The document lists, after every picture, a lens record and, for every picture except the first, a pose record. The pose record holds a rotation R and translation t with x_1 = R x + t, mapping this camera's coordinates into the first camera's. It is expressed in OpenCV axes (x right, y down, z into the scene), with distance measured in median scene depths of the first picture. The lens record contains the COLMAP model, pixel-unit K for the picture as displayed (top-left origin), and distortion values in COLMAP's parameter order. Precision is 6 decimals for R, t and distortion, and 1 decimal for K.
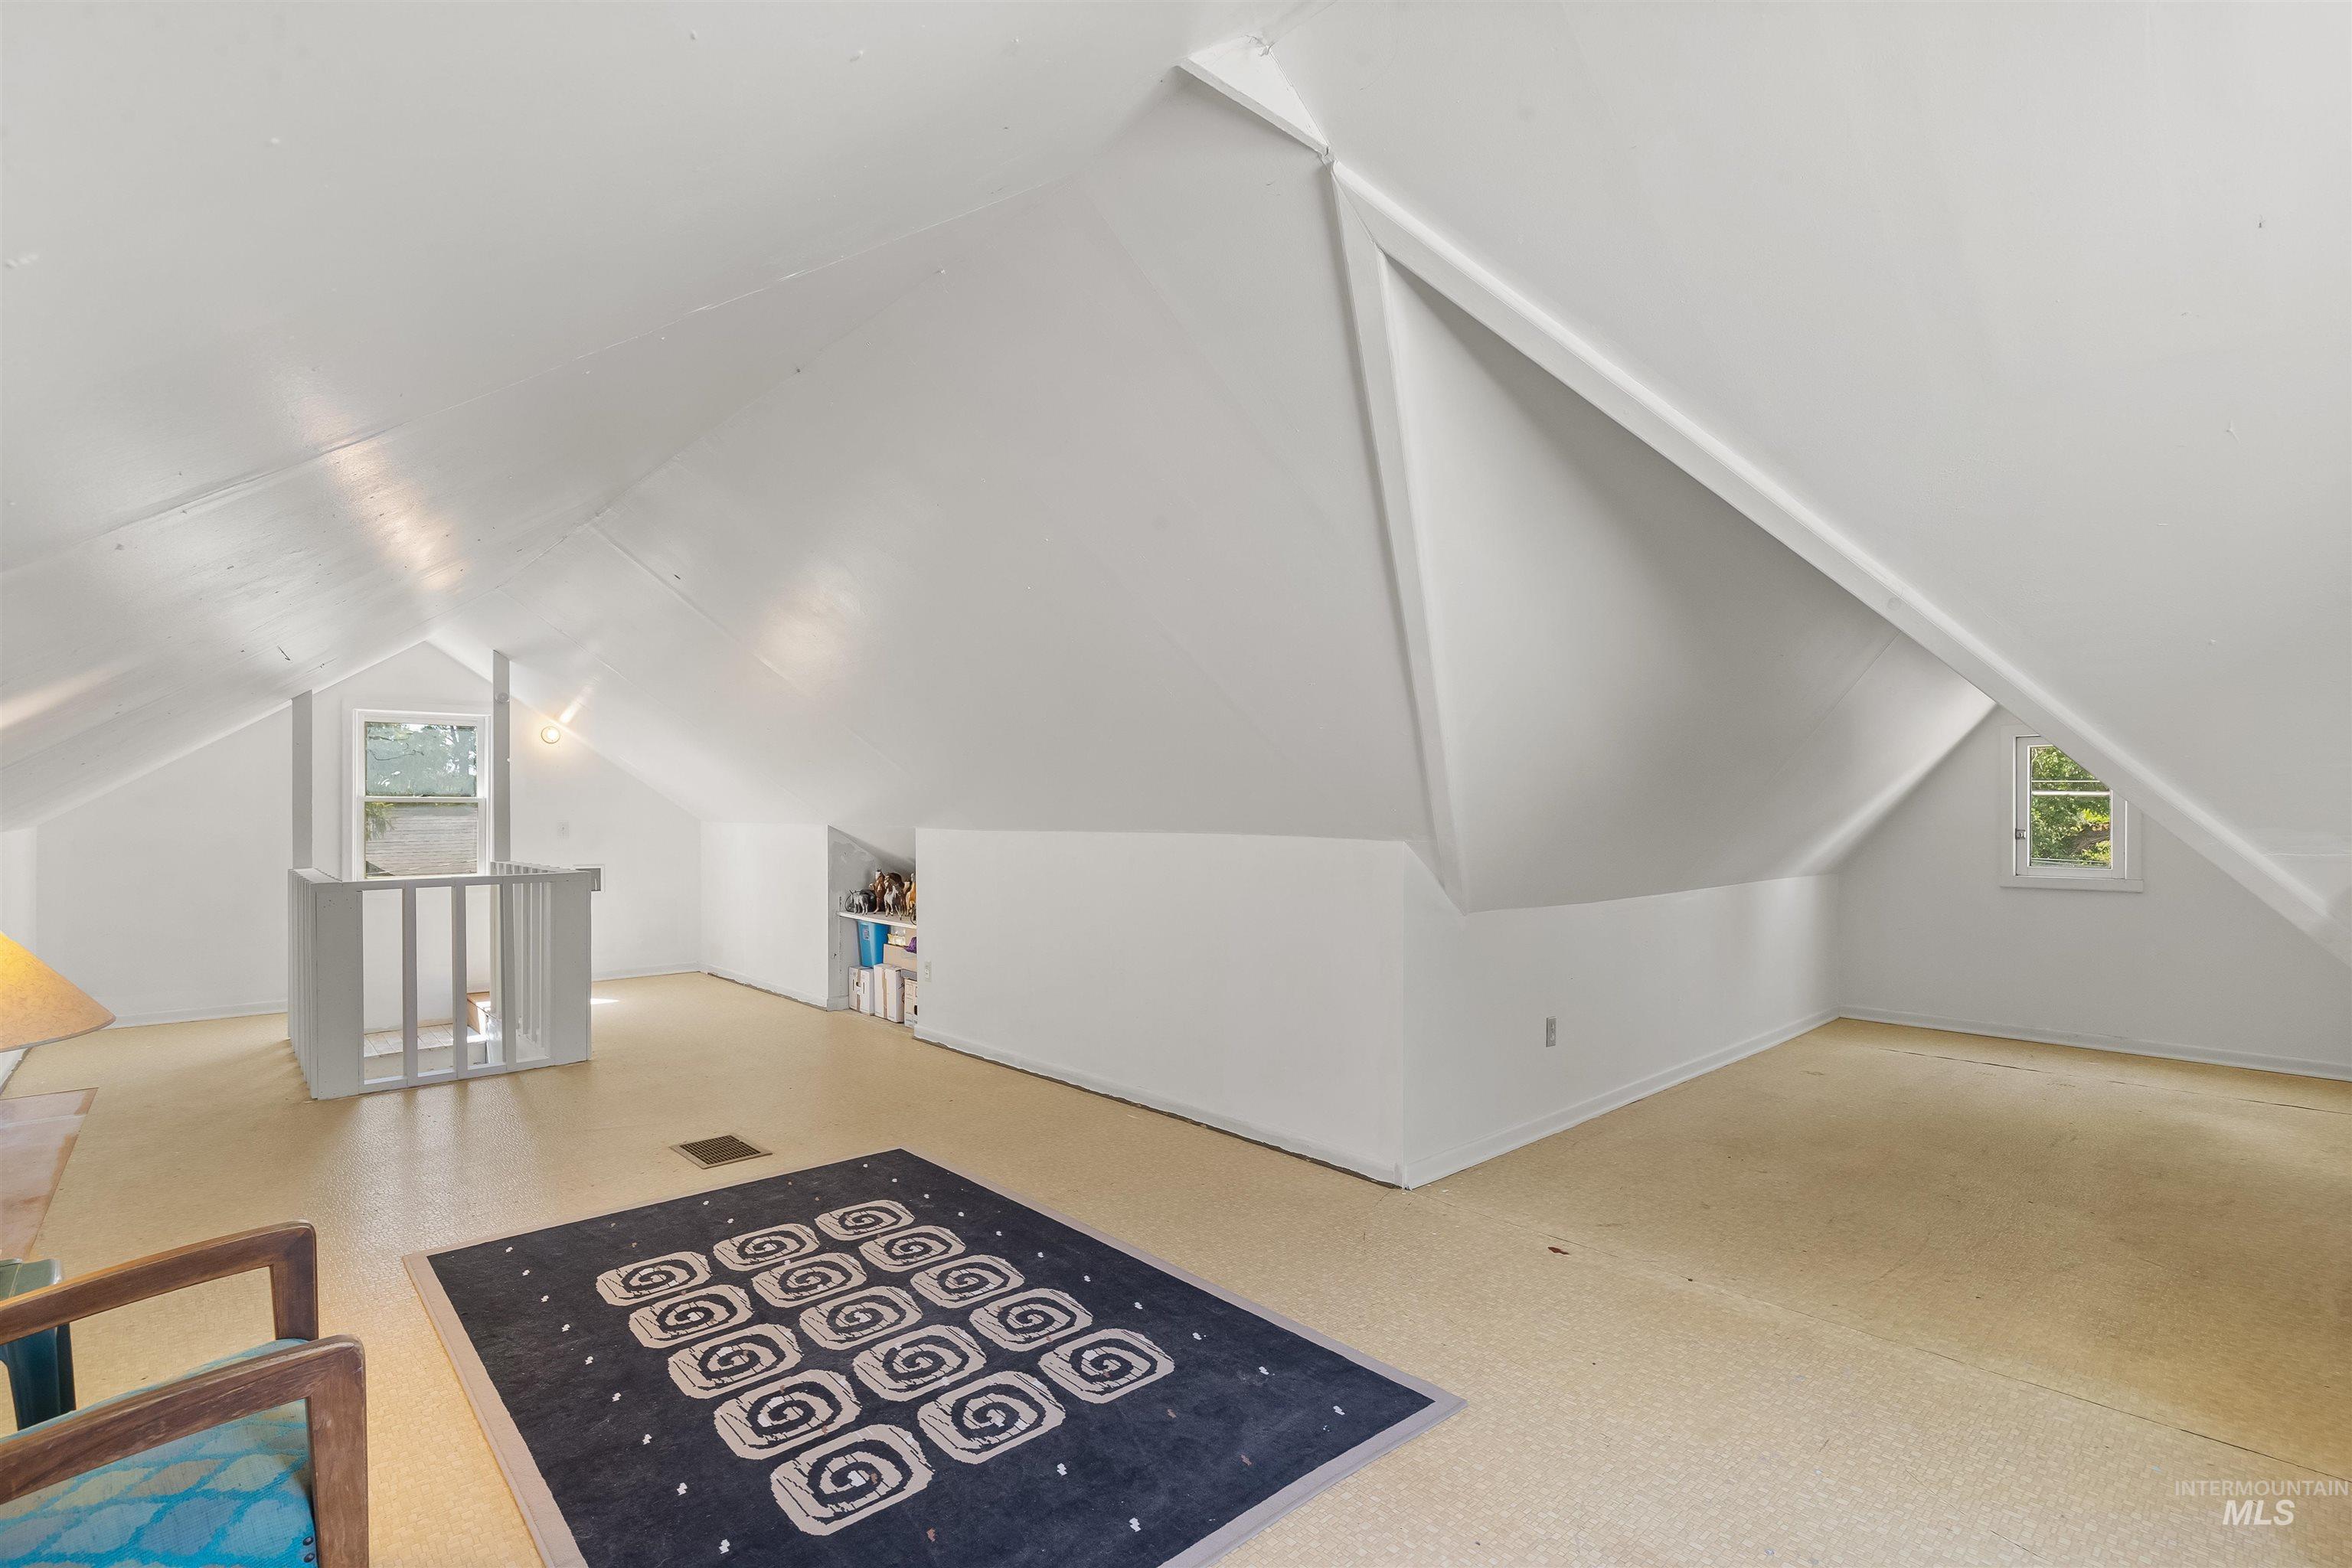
lens RADIAL K [[1084.7, 0, 1184.4], [0, 1084.7, 795.1], [0, 0, 1]] dist [0.000280, 0.001856]
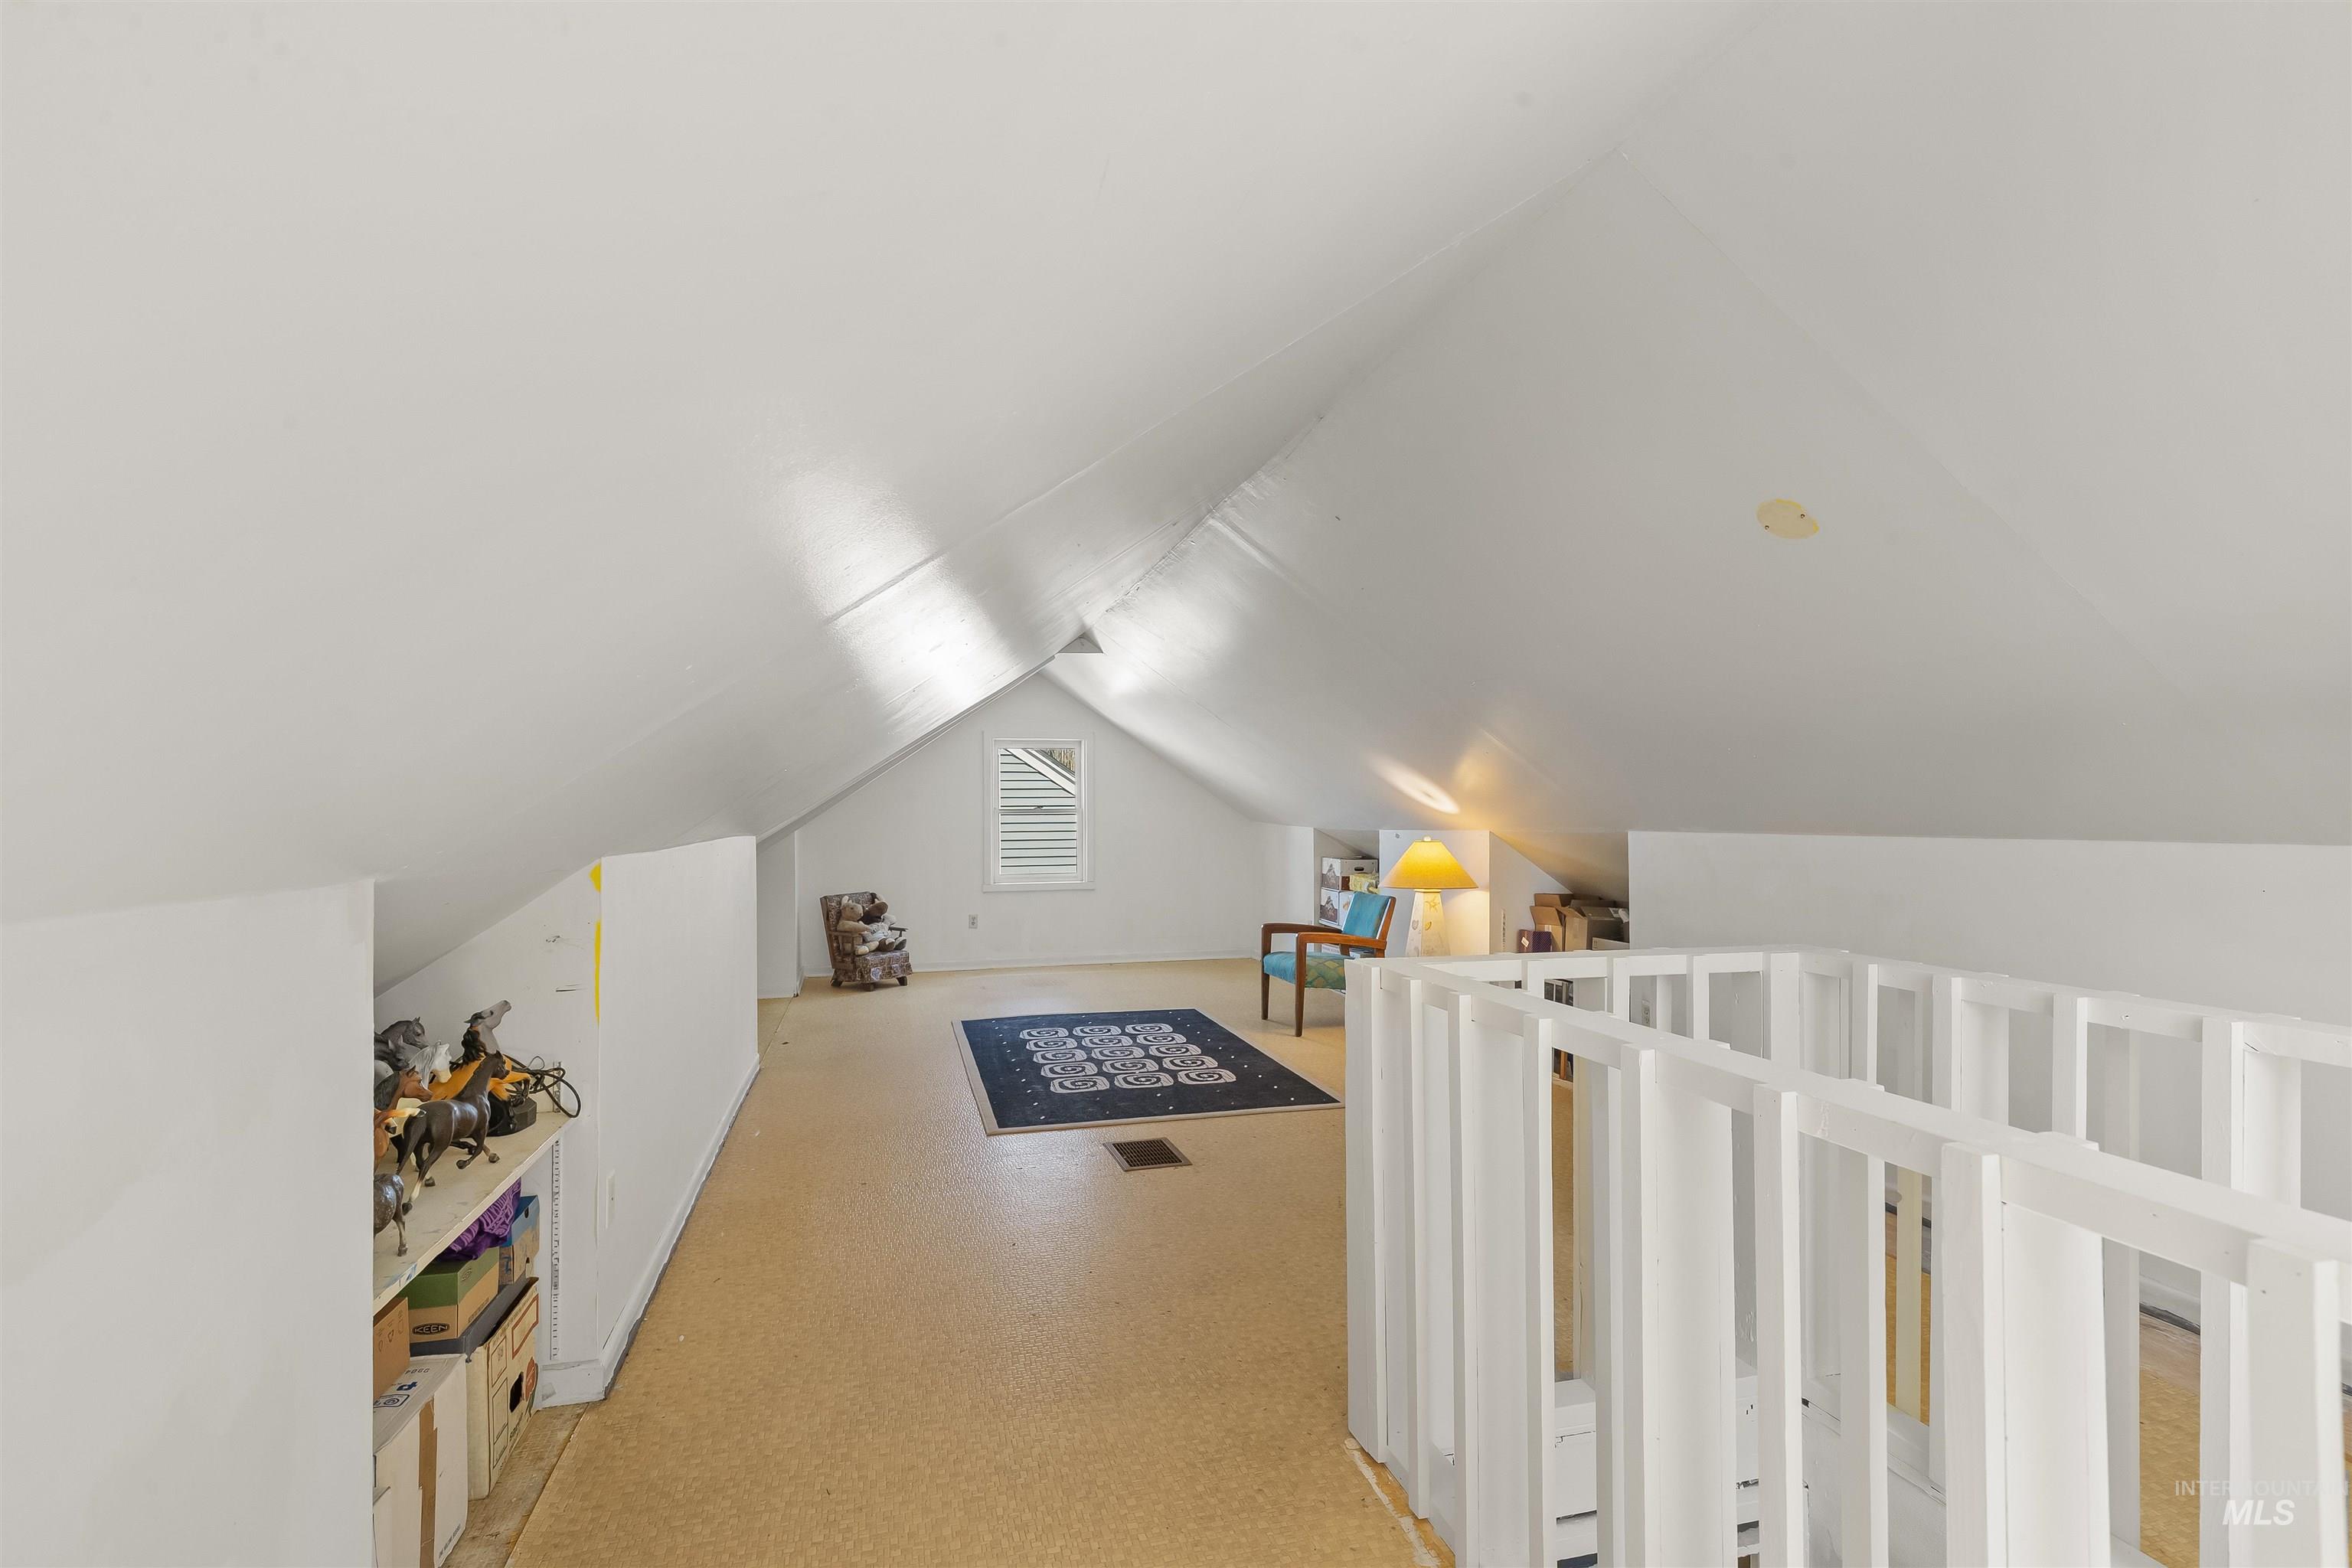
lens RADIAL K [[1084.7, 0, 1184.4], [0, 1084.7, 795.1], [0, 0, 1]] dist [0.000280, 0.001856]
pose [[-0.888091, 0.005189, 0.459639, -1.165052], [-0.001977, 0.999884, -0.015108, 0.012629], [-0.459664, -0.014326, -0.887977, 2.374707]]
